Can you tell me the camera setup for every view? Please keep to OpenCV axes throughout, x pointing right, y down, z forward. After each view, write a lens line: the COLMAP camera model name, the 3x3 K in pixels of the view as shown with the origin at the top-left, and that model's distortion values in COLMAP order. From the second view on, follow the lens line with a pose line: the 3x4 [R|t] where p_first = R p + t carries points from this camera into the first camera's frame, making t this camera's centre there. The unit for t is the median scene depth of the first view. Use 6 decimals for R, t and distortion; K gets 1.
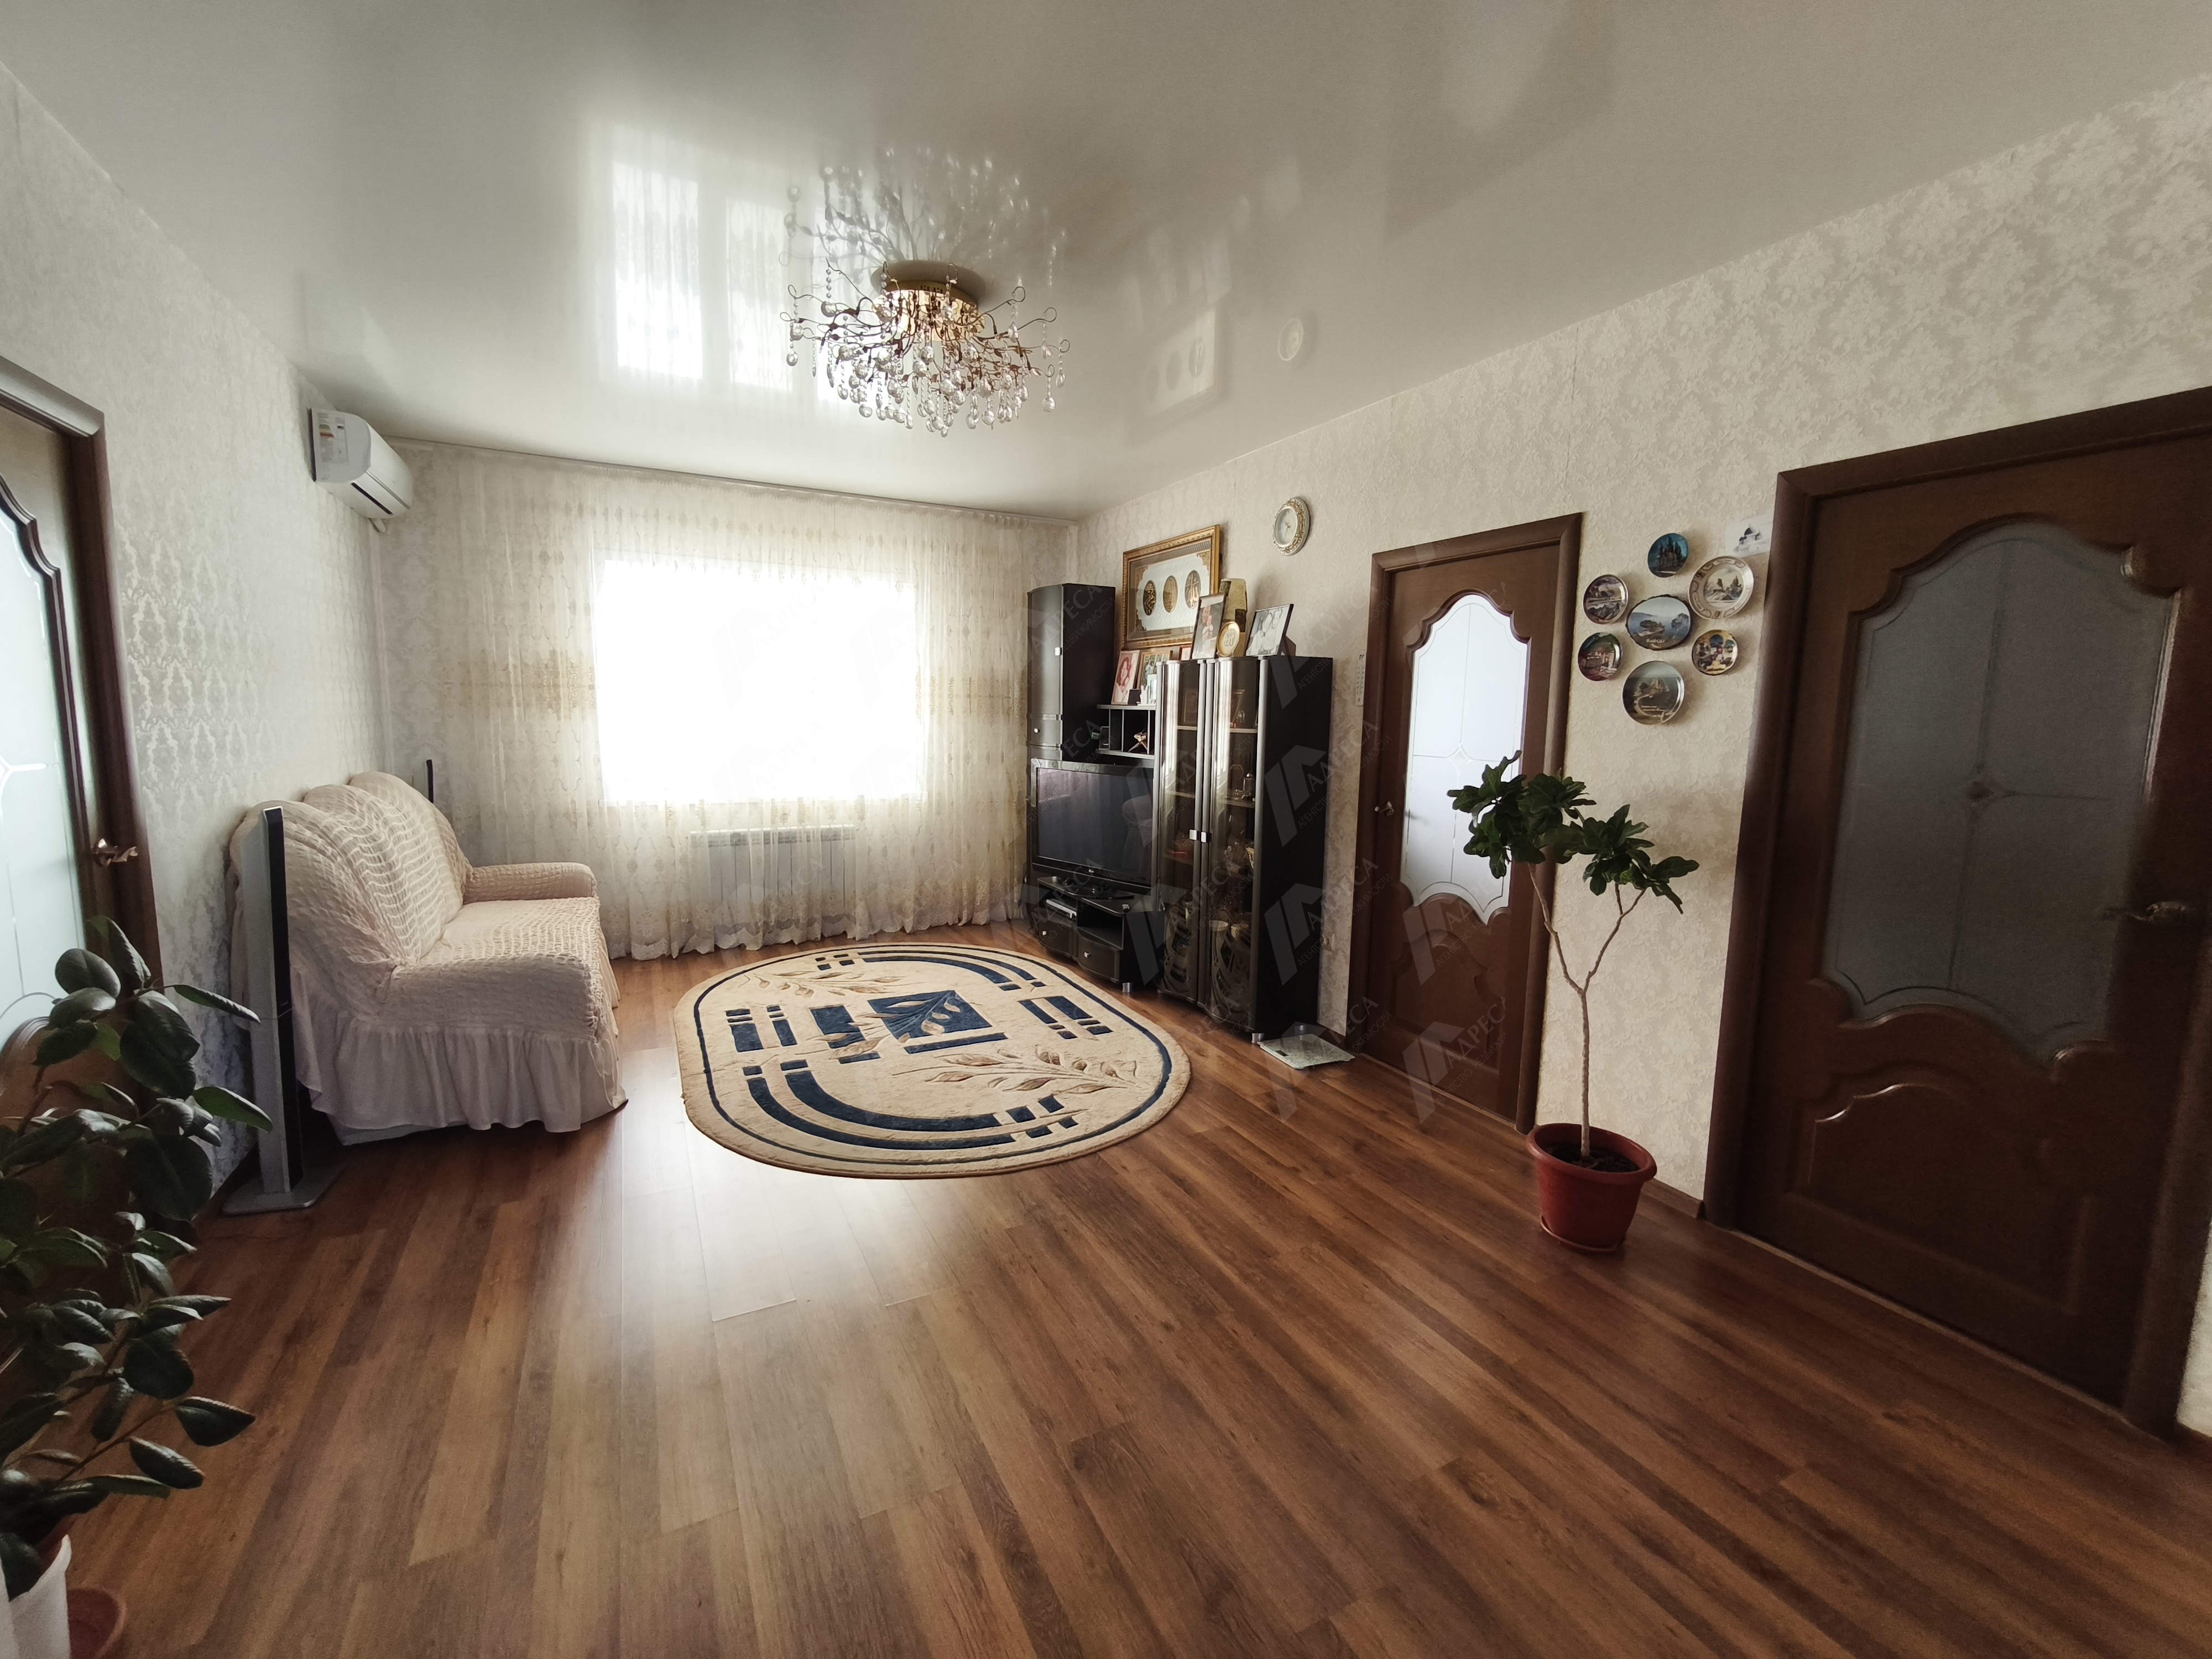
lens RADIAL K [[857.8, 0, 1047.0], [0, 857.8, 814.0], [0, 0, 1]] dist [0.001623, 0.000375]
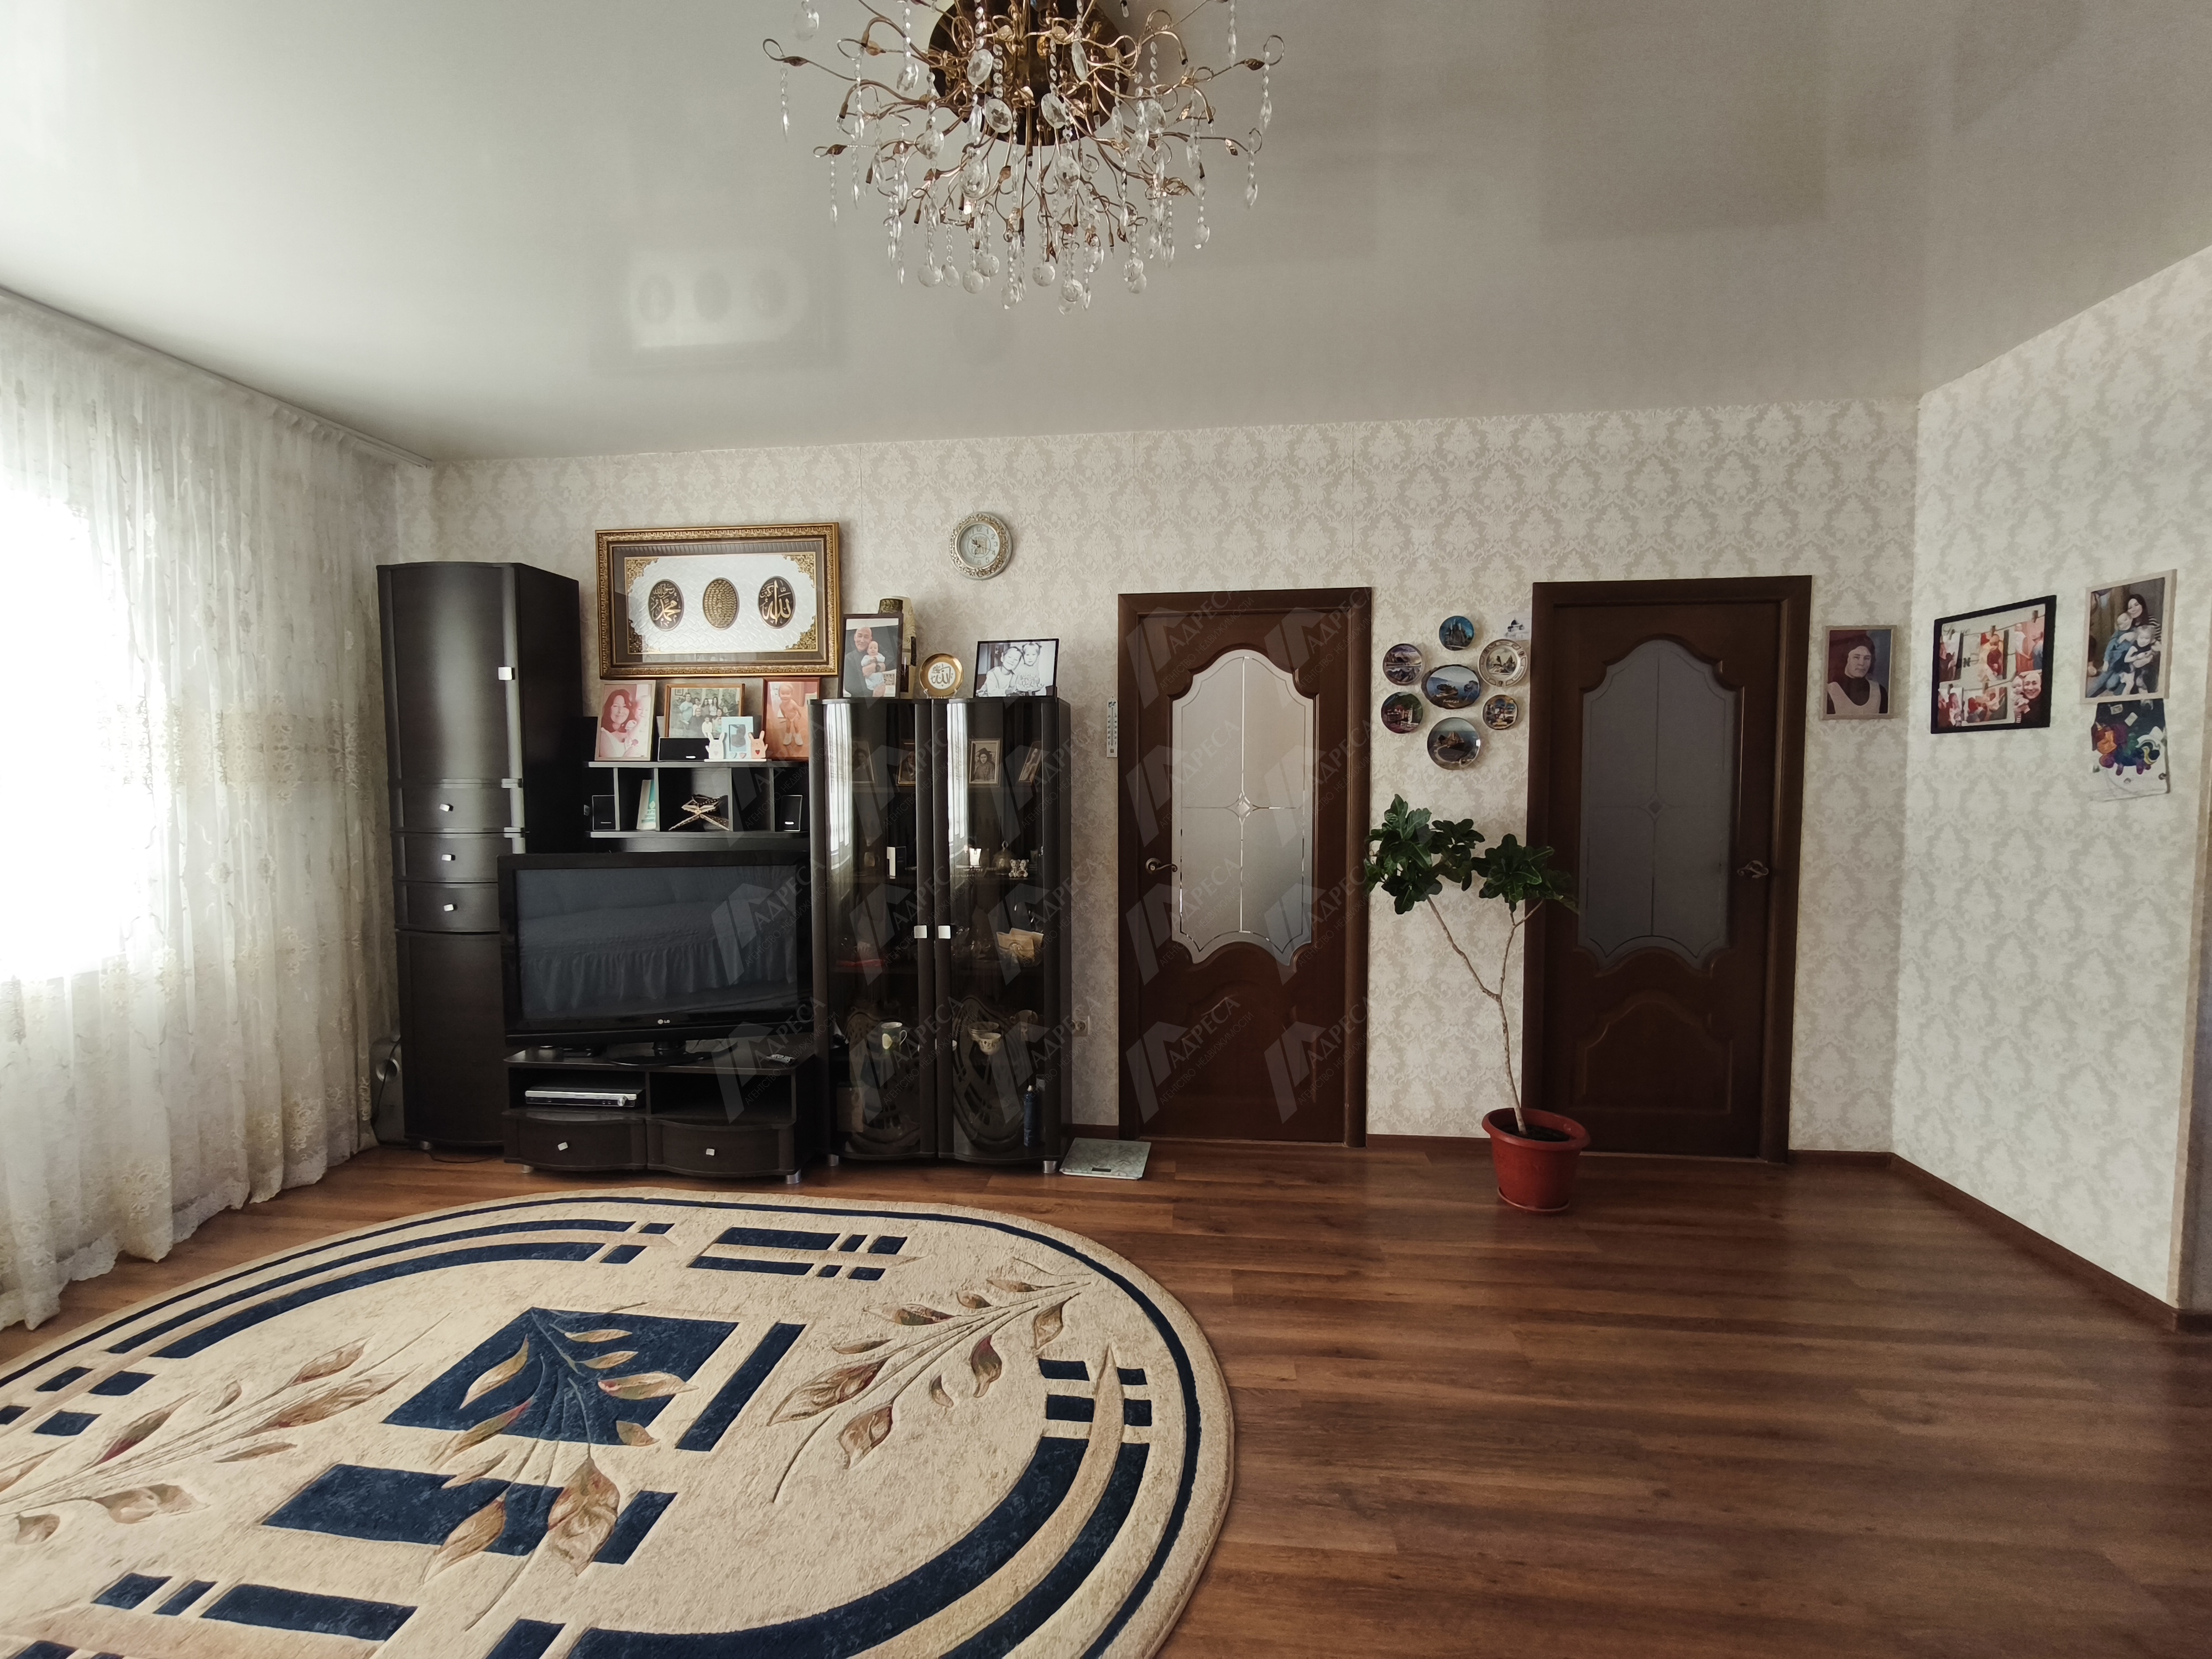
lens RADIAL K [[915.6, 0, 1108.2], [0, 915.6, 826.0], [0, 0, 1]] dist [-0.003517, -0.000087]
pose [[0.549436, -0.066133, 0.832915, -0.462414], [0.114387, 0.993430, 0.003423, -0.059405], [-0.827669, 0.093394, 0.553391, 0.487504]]
